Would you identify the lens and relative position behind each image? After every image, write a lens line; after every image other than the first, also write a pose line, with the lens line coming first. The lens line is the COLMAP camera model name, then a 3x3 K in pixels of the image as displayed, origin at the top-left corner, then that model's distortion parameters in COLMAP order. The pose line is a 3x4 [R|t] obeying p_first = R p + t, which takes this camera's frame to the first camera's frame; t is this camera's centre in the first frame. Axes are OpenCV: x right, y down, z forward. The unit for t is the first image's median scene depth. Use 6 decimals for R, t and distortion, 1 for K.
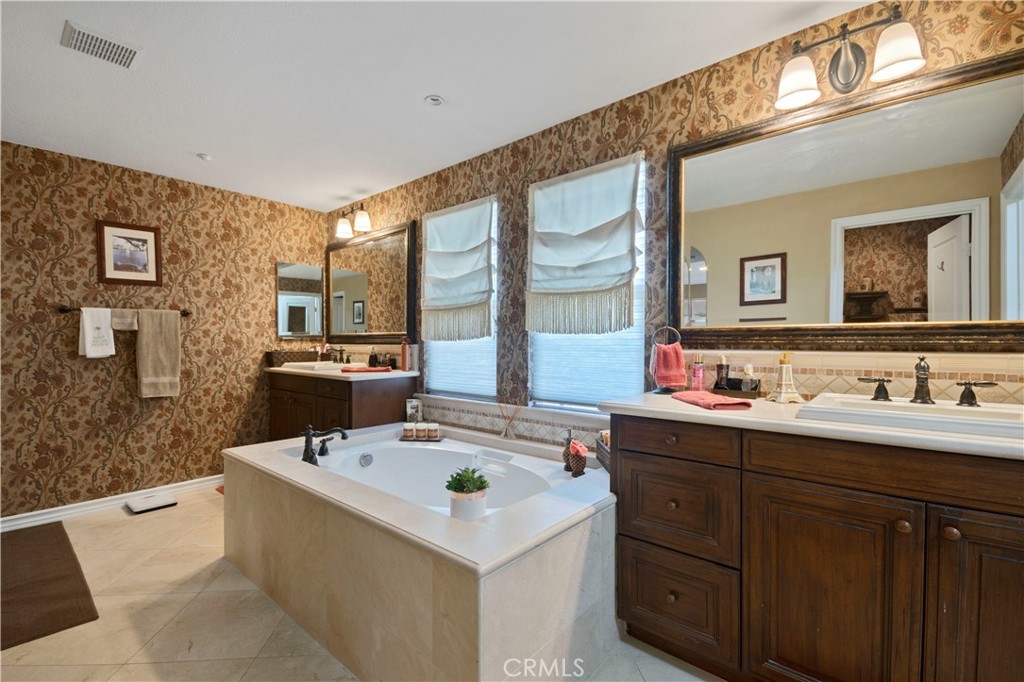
lens RADIAL K [[432.1, 0, 502.0], [0, 432.1, 338.4], [0, 0, 1]] dist [0.026823, -0.014300]
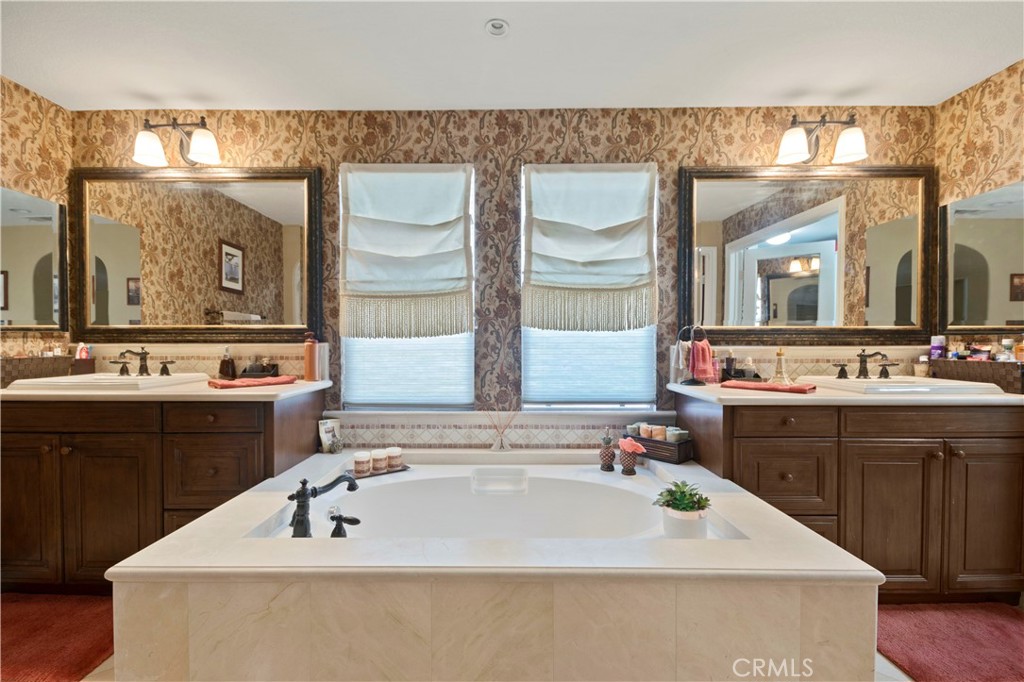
lens RADIAL K [[432.1, 0, 502.0], [0, 432.1, 338.4], [0, 0, 1]] dist [0.026823, -0.014300]
pose [[0.771093, 0.000990, 0.636722, -0.555447], [-0.004374, 0.999983, 0.003742, 0.003059], [-0.636708, -0.005671, 0.771084, 0.341046]]
